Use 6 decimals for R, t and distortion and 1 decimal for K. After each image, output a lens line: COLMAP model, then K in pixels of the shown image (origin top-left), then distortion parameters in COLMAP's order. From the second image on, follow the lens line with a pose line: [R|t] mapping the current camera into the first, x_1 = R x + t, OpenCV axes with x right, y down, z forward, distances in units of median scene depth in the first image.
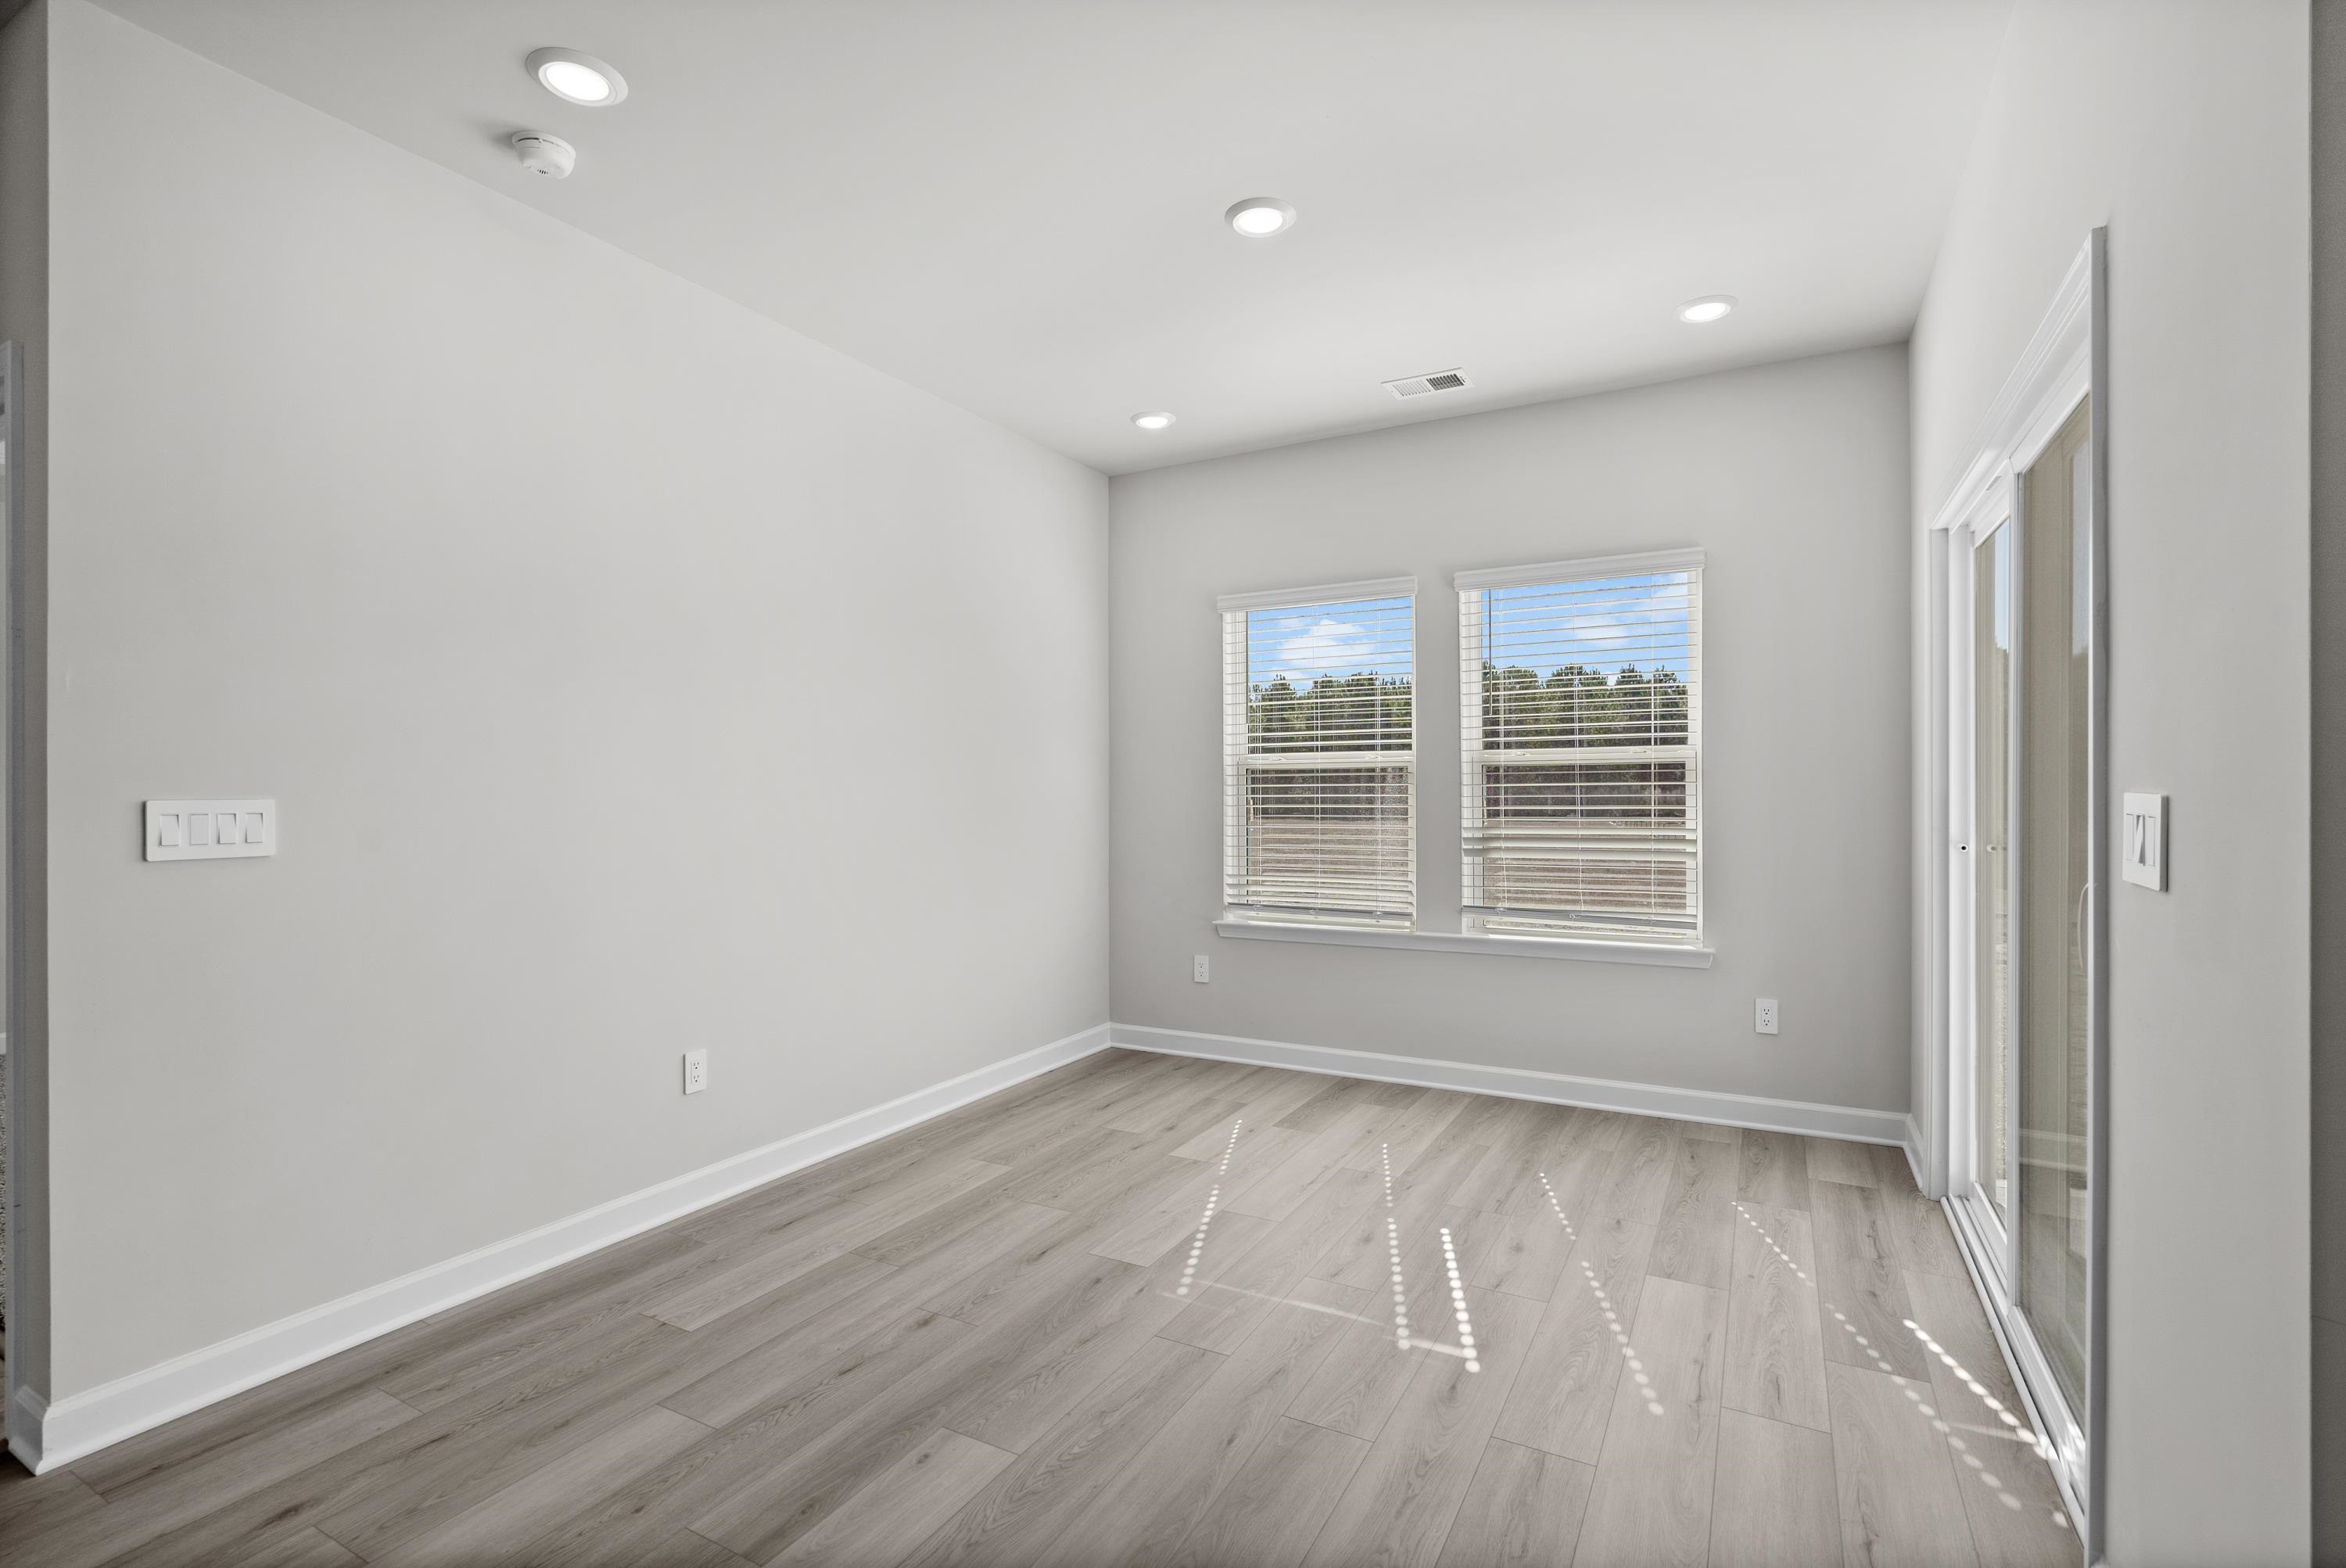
lens RADIAL K [[1077.7, 0, 1172.4], [0, 1077.7, 793.4], [0, 0, 1]] dist [-0.005216, 0.002311]
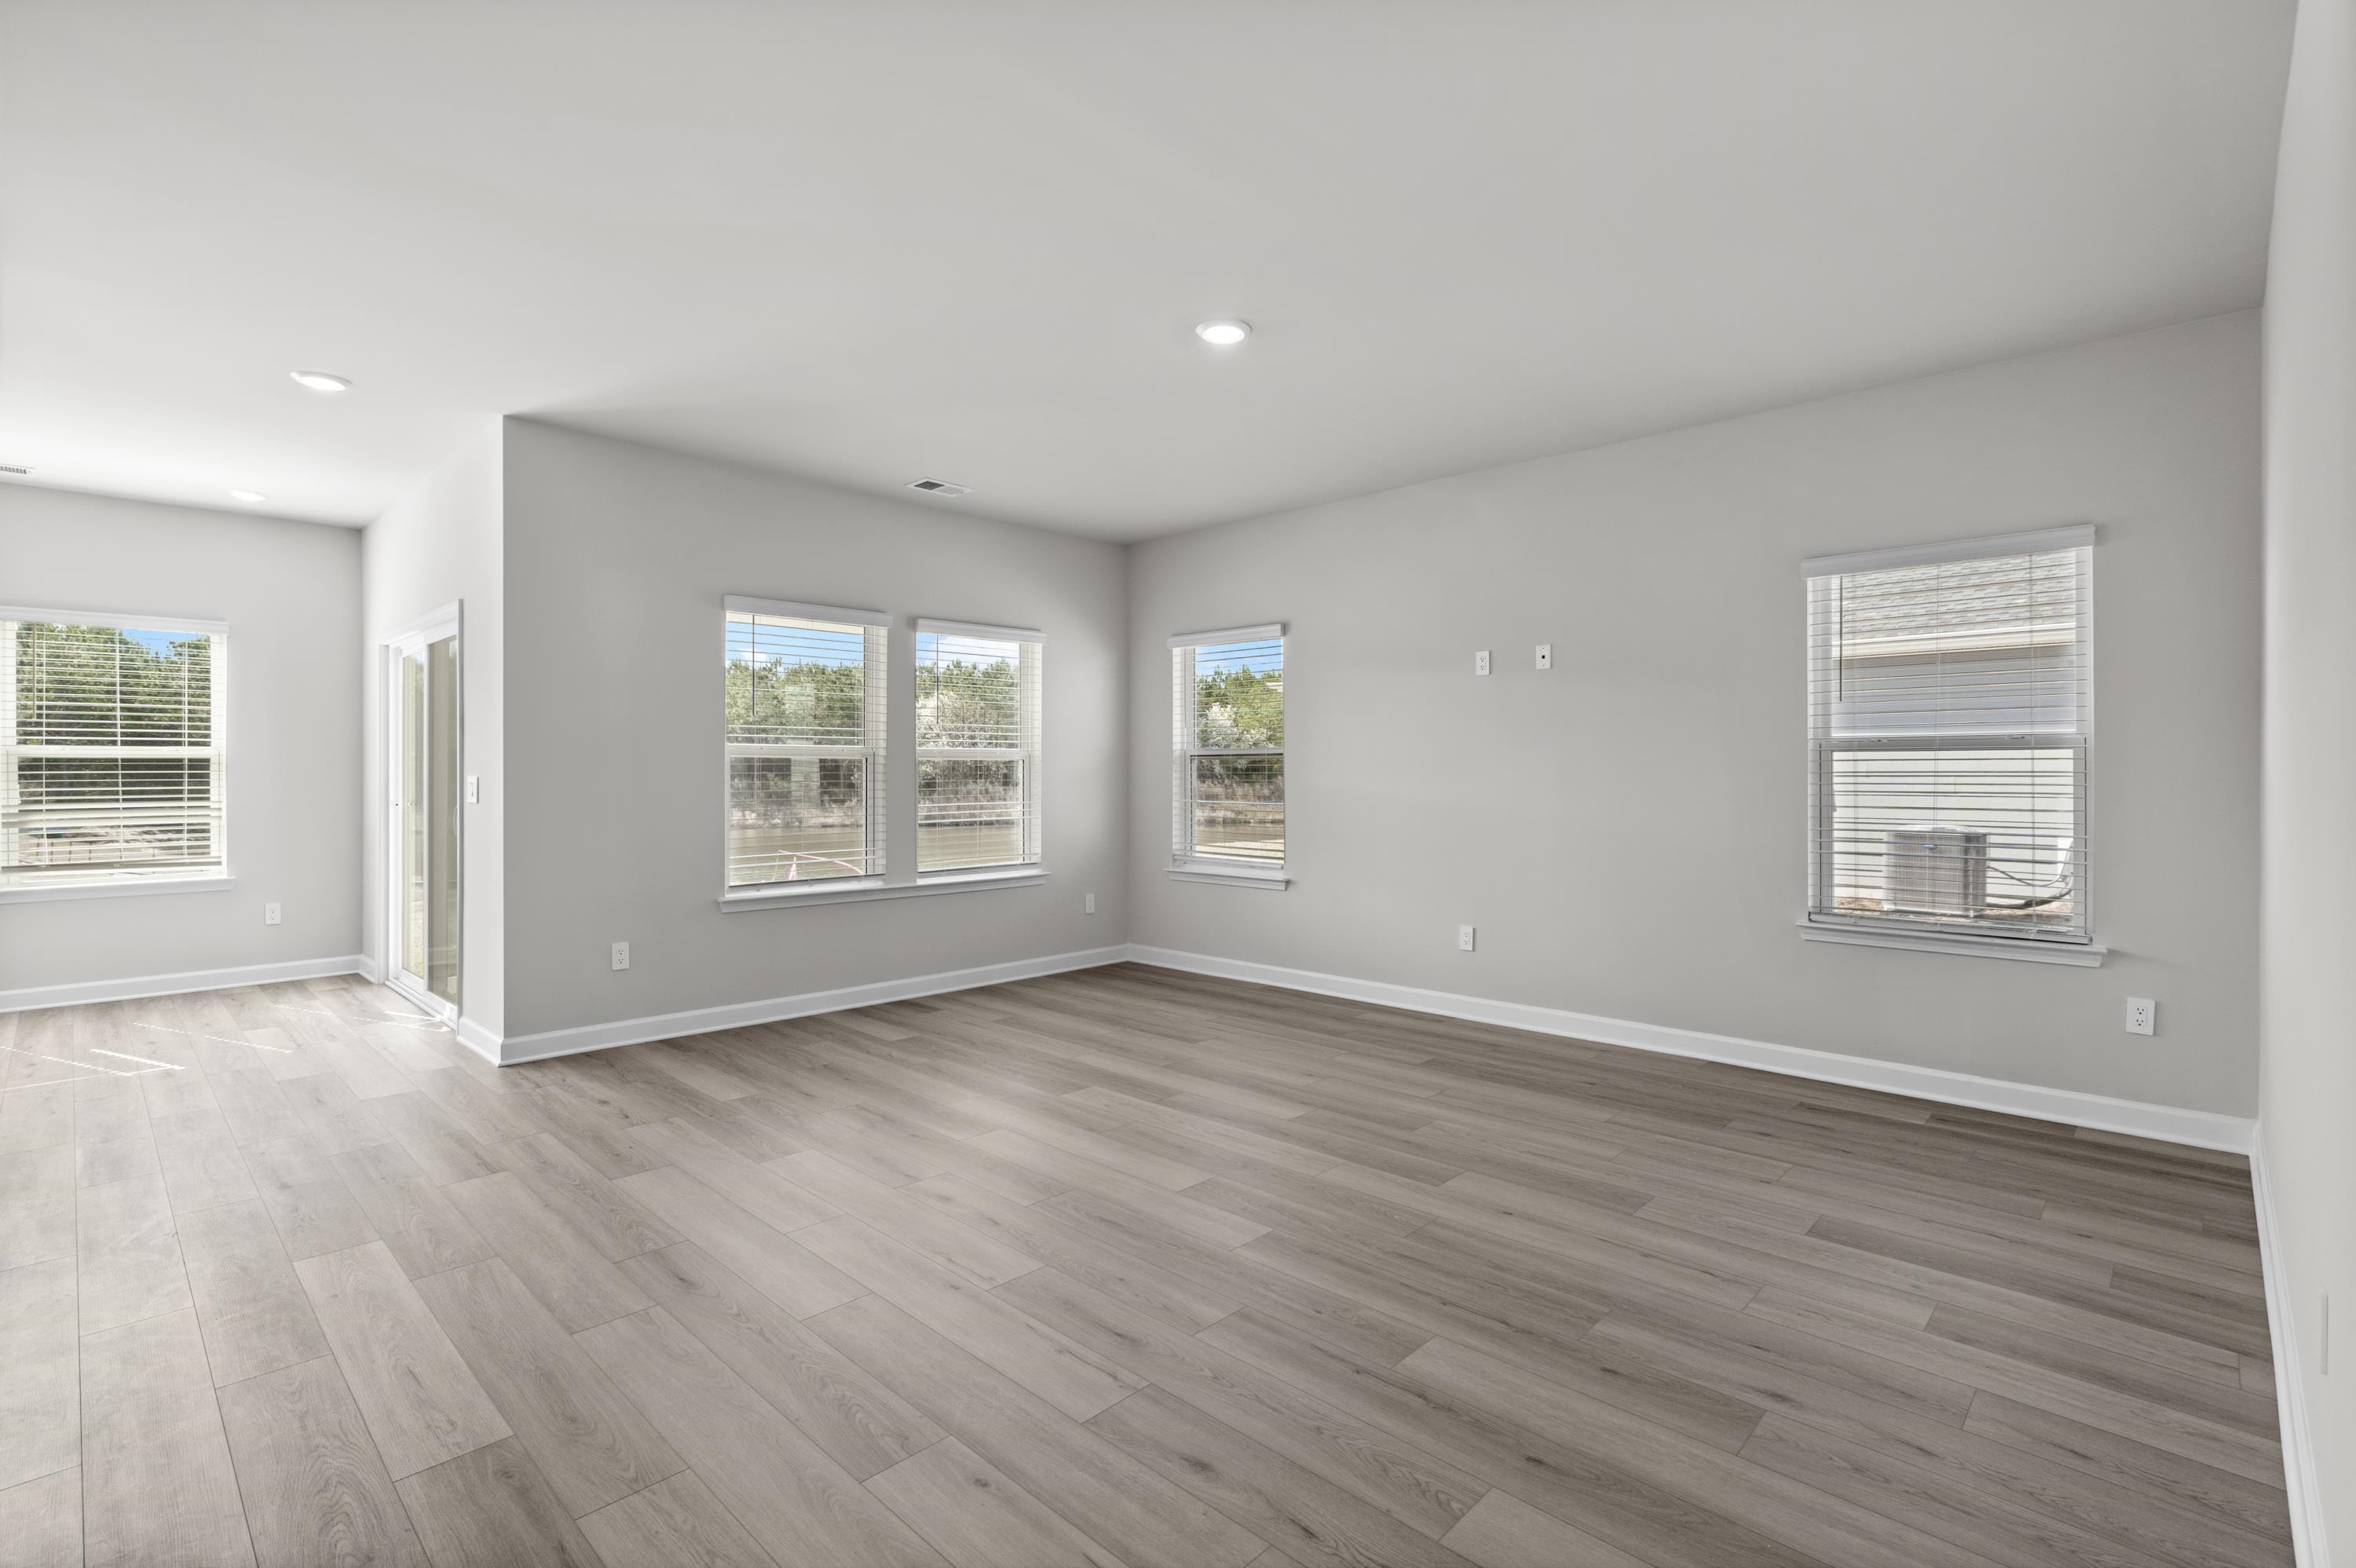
lens RADIAL K [[1082.1, 0, 1173.7], [0, 1082.1, 776.4], [0, 0, 1]] dist [-0.005216, 0.002311]
pose [[0.263695, 0.002056, 0.964604, -0.644368], [0.003527, 0.999989, -0.003095, 0.006903], [-0.964600, 0.004218, 0.263685, -0.727461]]
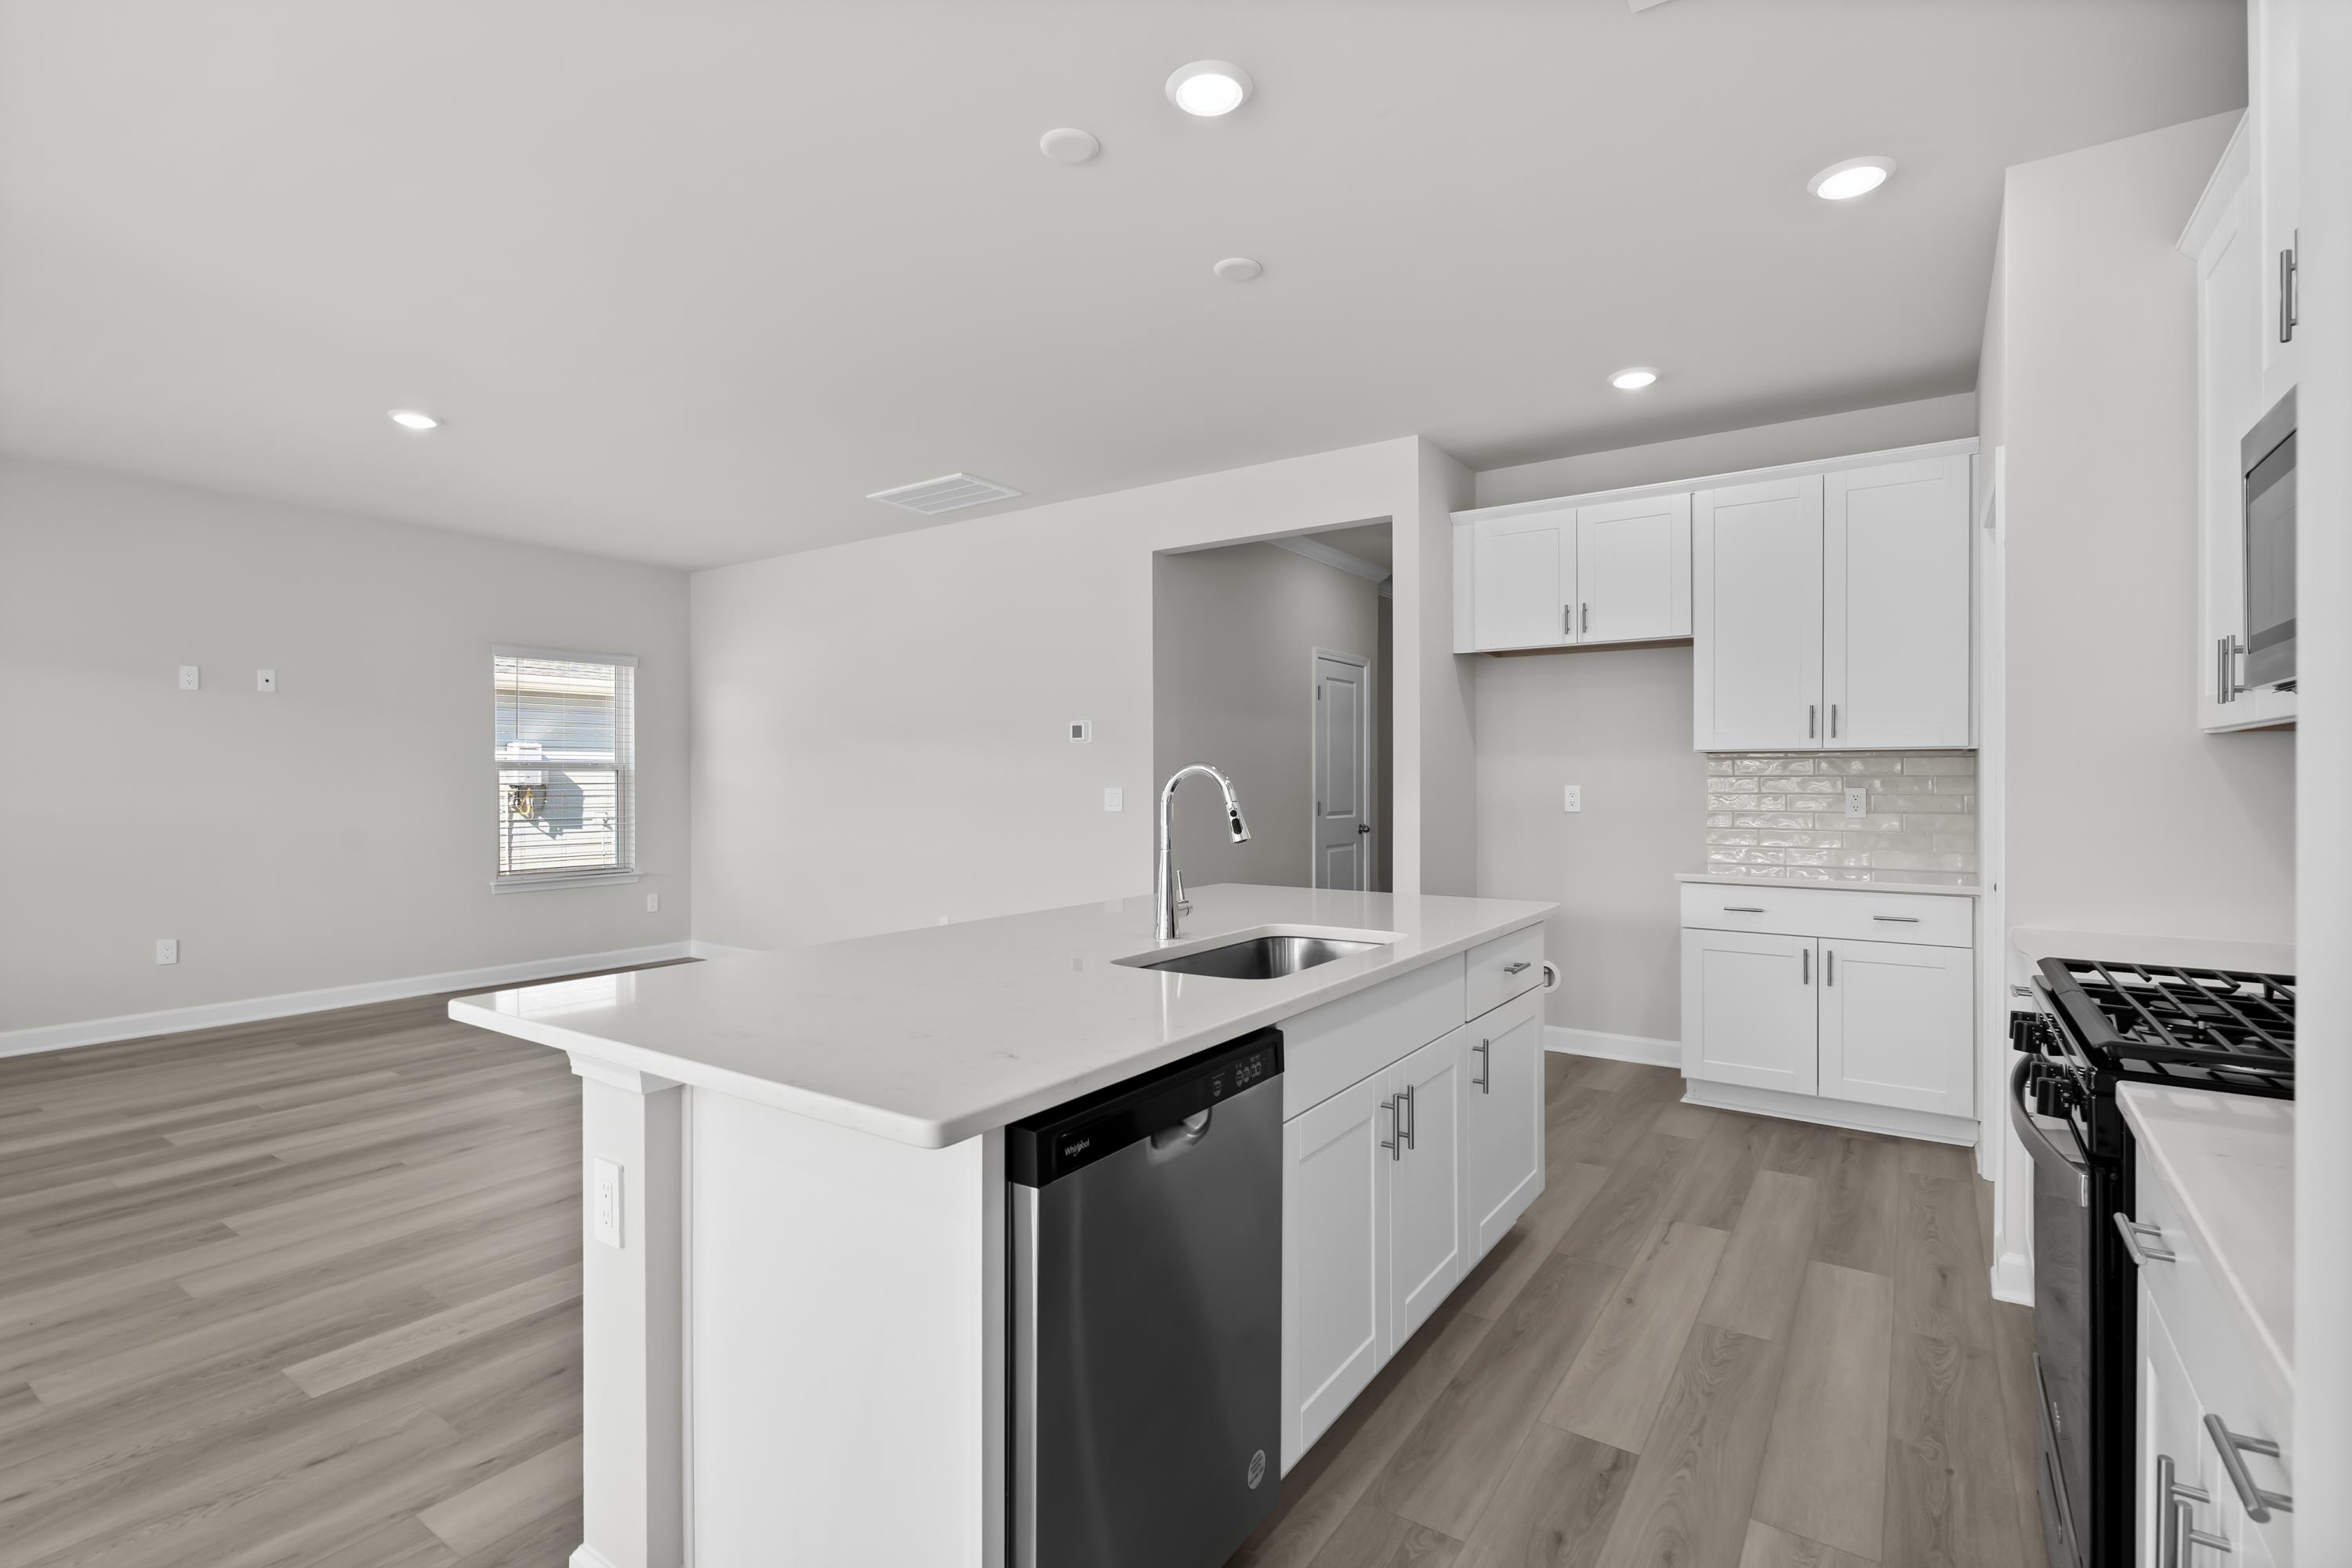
lens RADIAL K [[1080.4, 0, 1184.9], [0, 1080.4, 784.1], [0, 0, 1]] dist [-0.005216, 0.002311]
pose [[-0.995515, 0.007349, 0.094314, -0.628511], [0.008105, 0.999938, 0.007635, -0.001394], [-0.094252, 0.008365, -0.995513, 0.386735]]
